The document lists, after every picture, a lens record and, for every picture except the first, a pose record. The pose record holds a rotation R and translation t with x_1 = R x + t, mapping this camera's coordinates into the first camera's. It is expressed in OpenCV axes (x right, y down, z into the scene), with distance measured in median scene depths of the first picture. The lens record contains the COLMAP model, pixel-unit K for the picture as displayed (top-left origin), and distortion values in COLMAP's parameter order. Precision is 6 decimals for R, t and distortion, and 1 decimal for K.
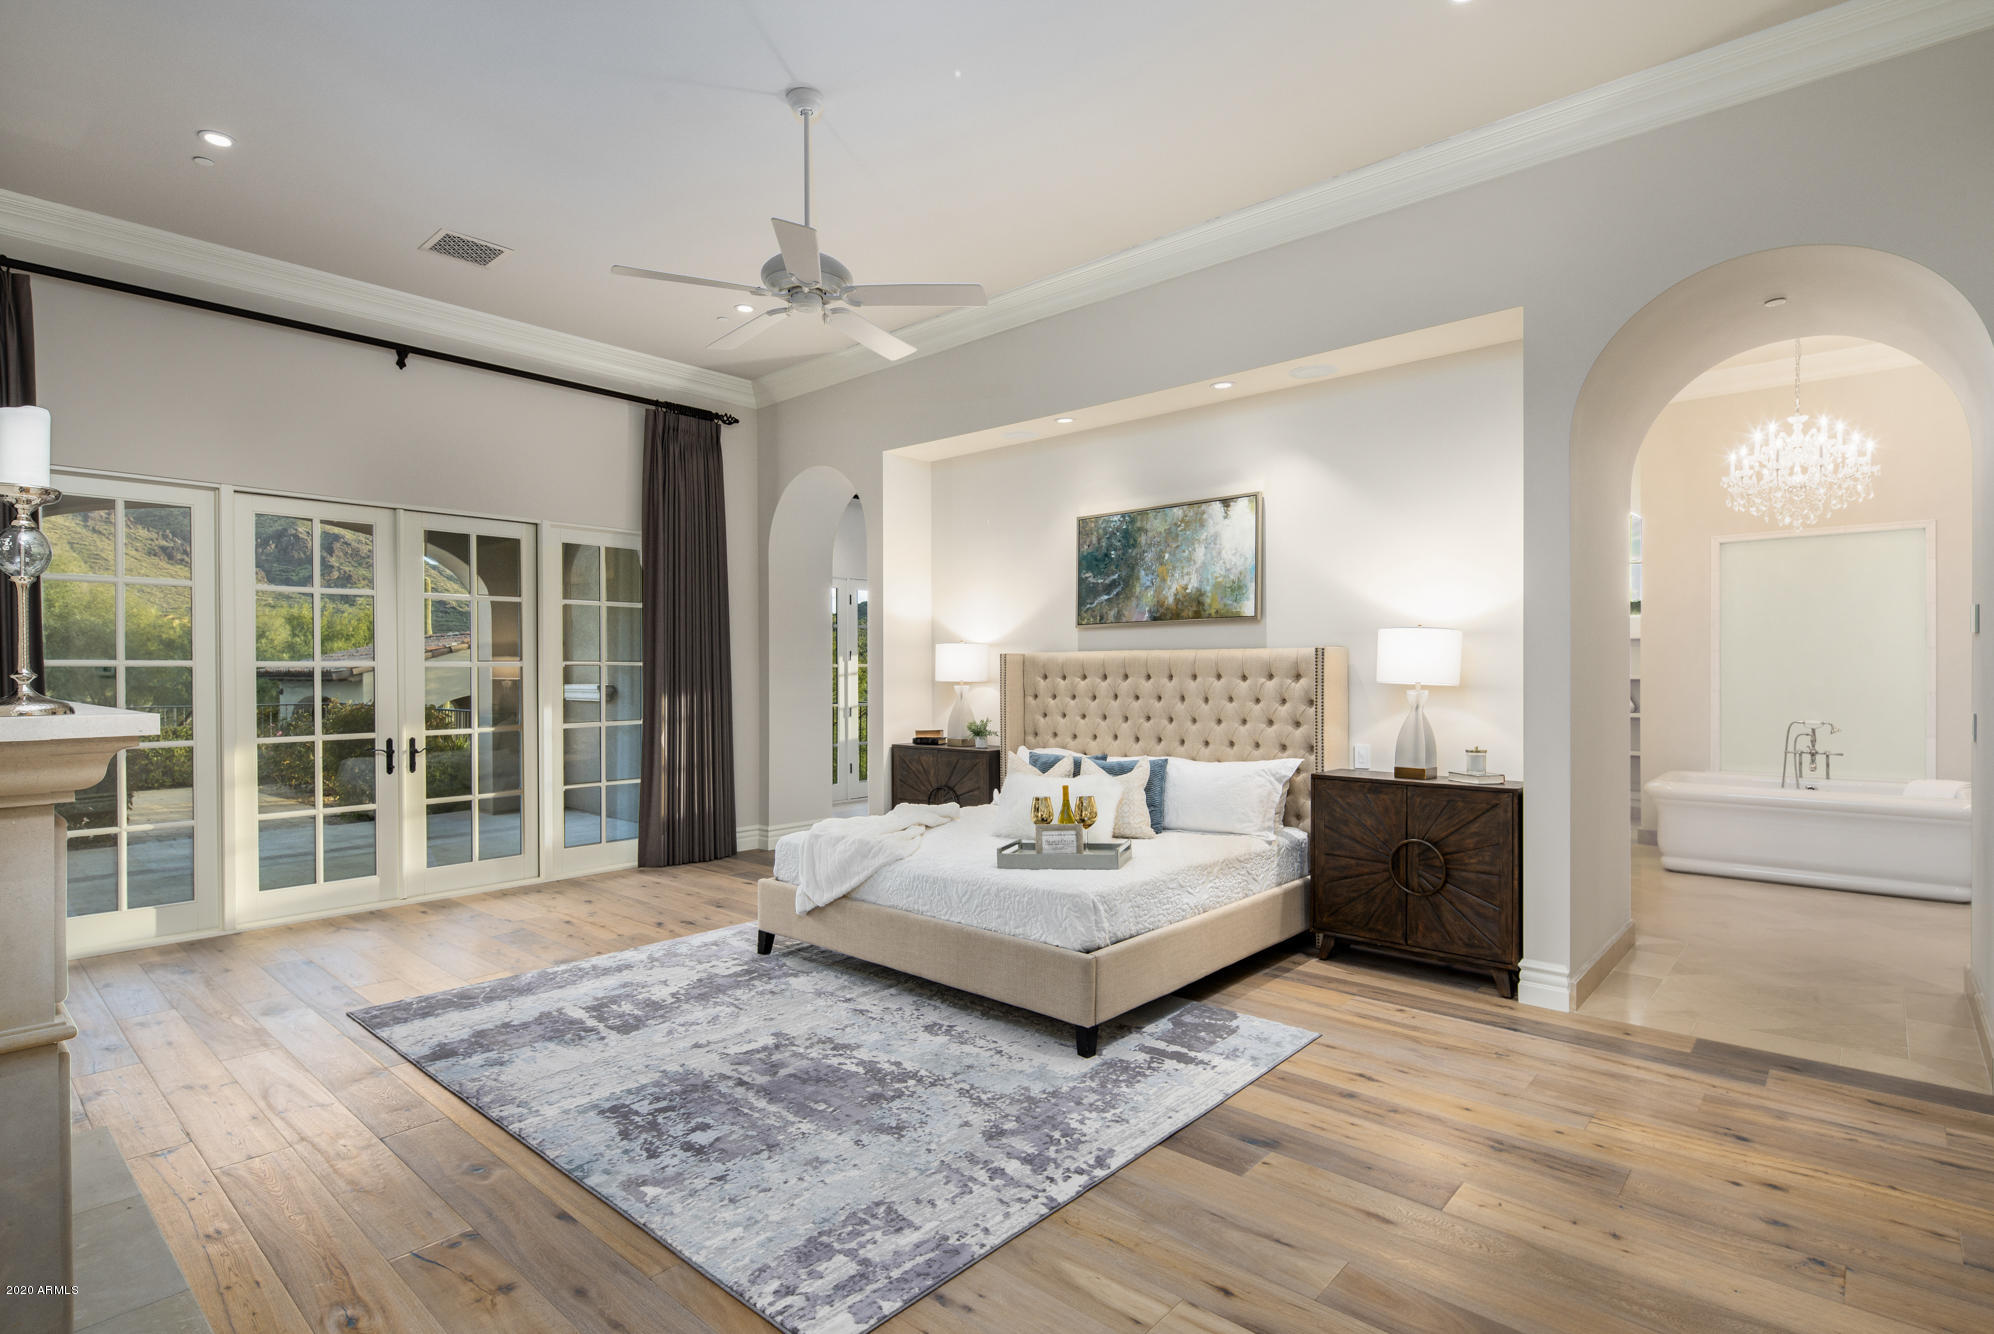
lens RADIAL K [[982.8, 0, 993.8], [0, 982.8, 679.2], [0, 0, 1]] dist [-0.001351, -0.000249]
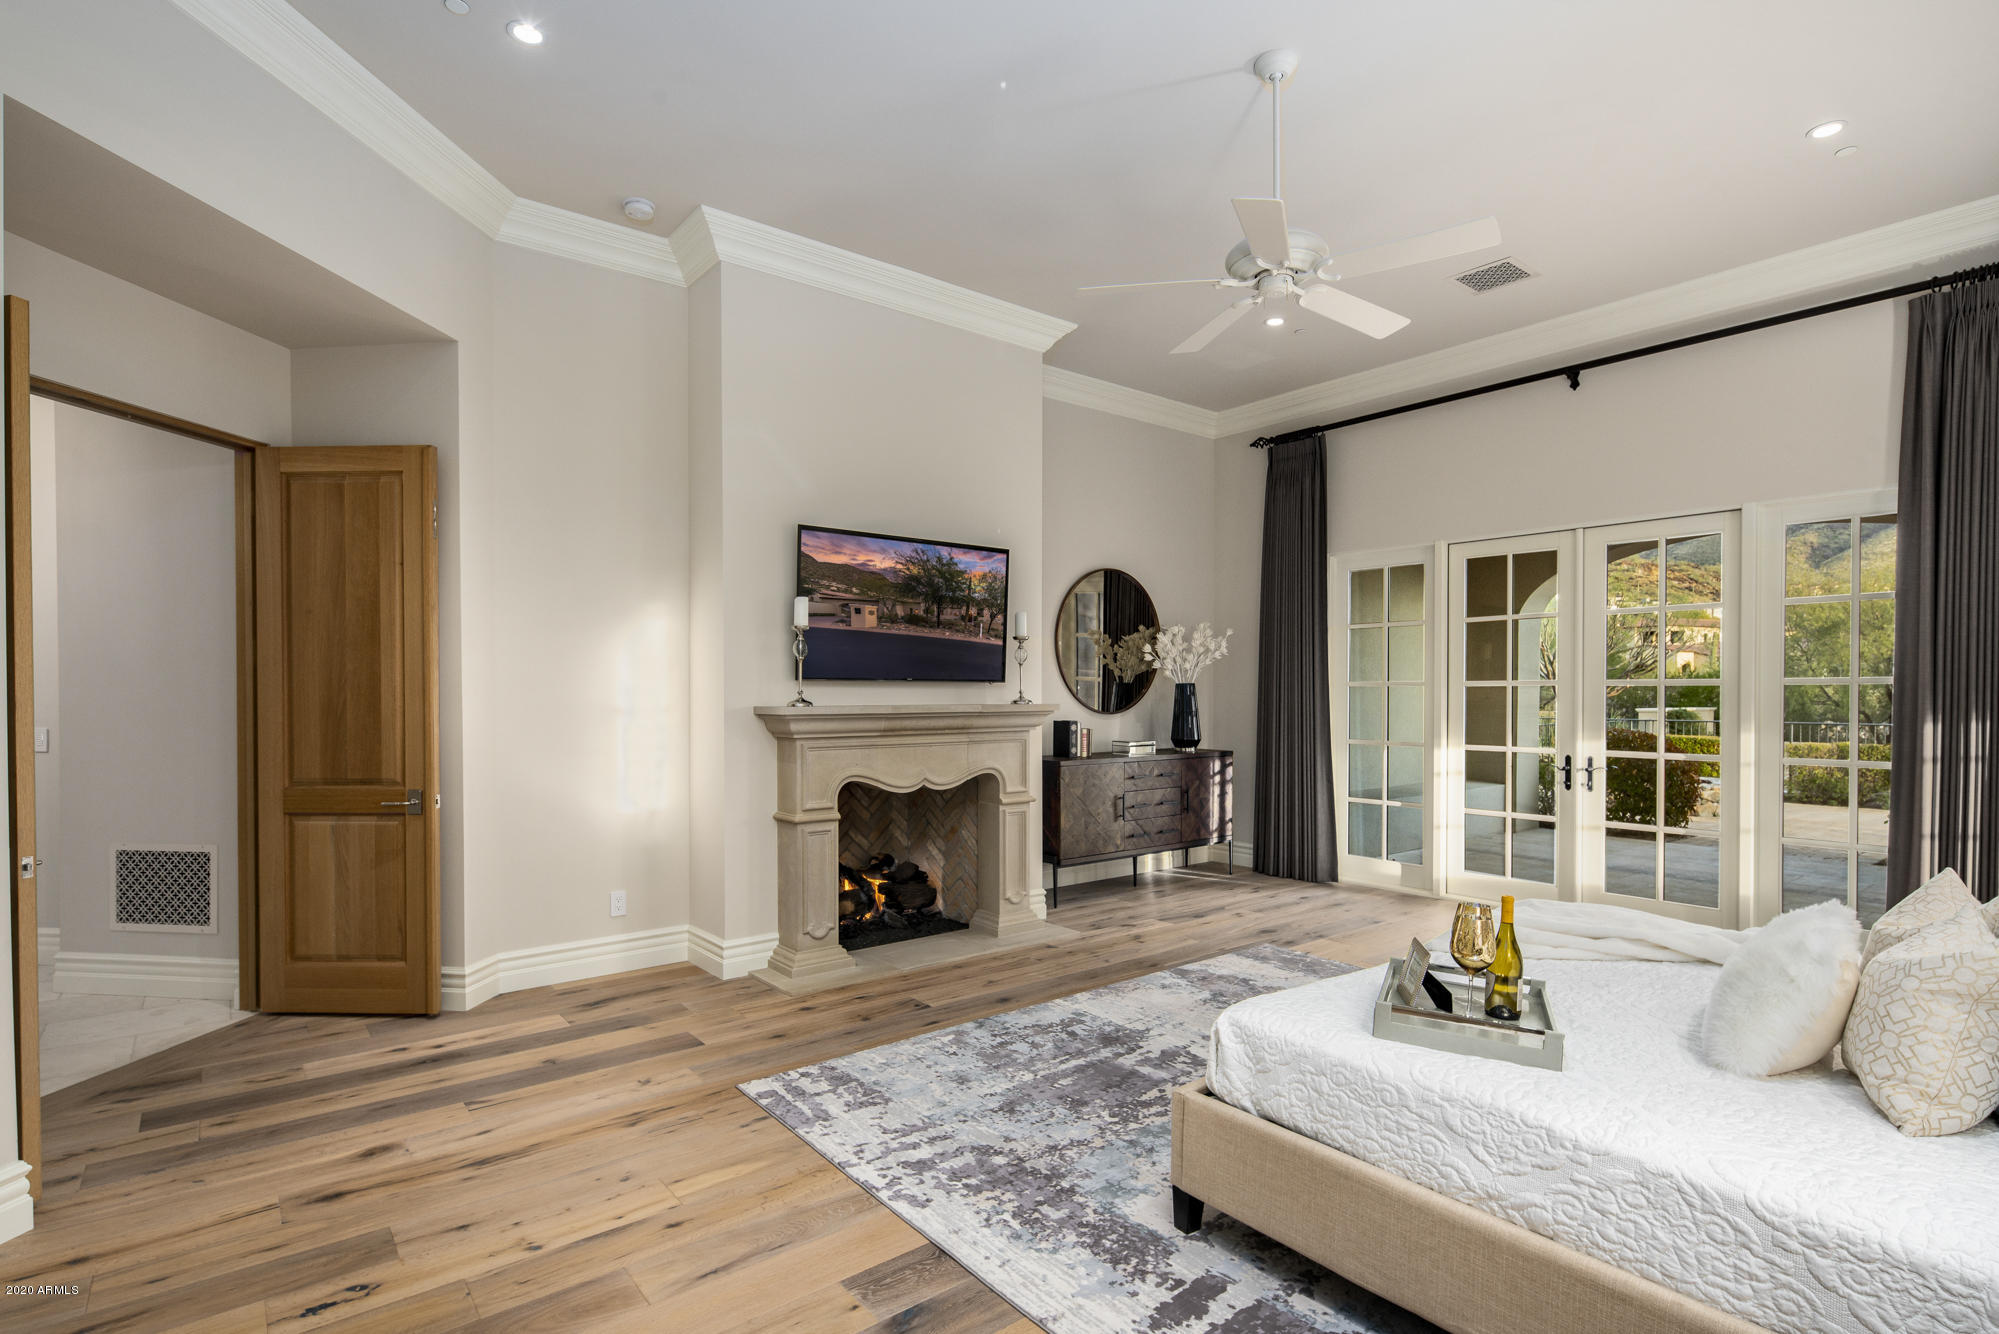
lens RADIAL K [[985.3, 0, 996.3], [0, 985.3, 679.3], [0, 0, 1]] dist [-0.001351, -0.000249]
pose [[-0.169269, -0.004923, -0.985558, 0.941678], [-0.008514, 0.999958, -0.003533, -0.016535], [0.985533, 0.007793, -0.169304, 1.114544]]
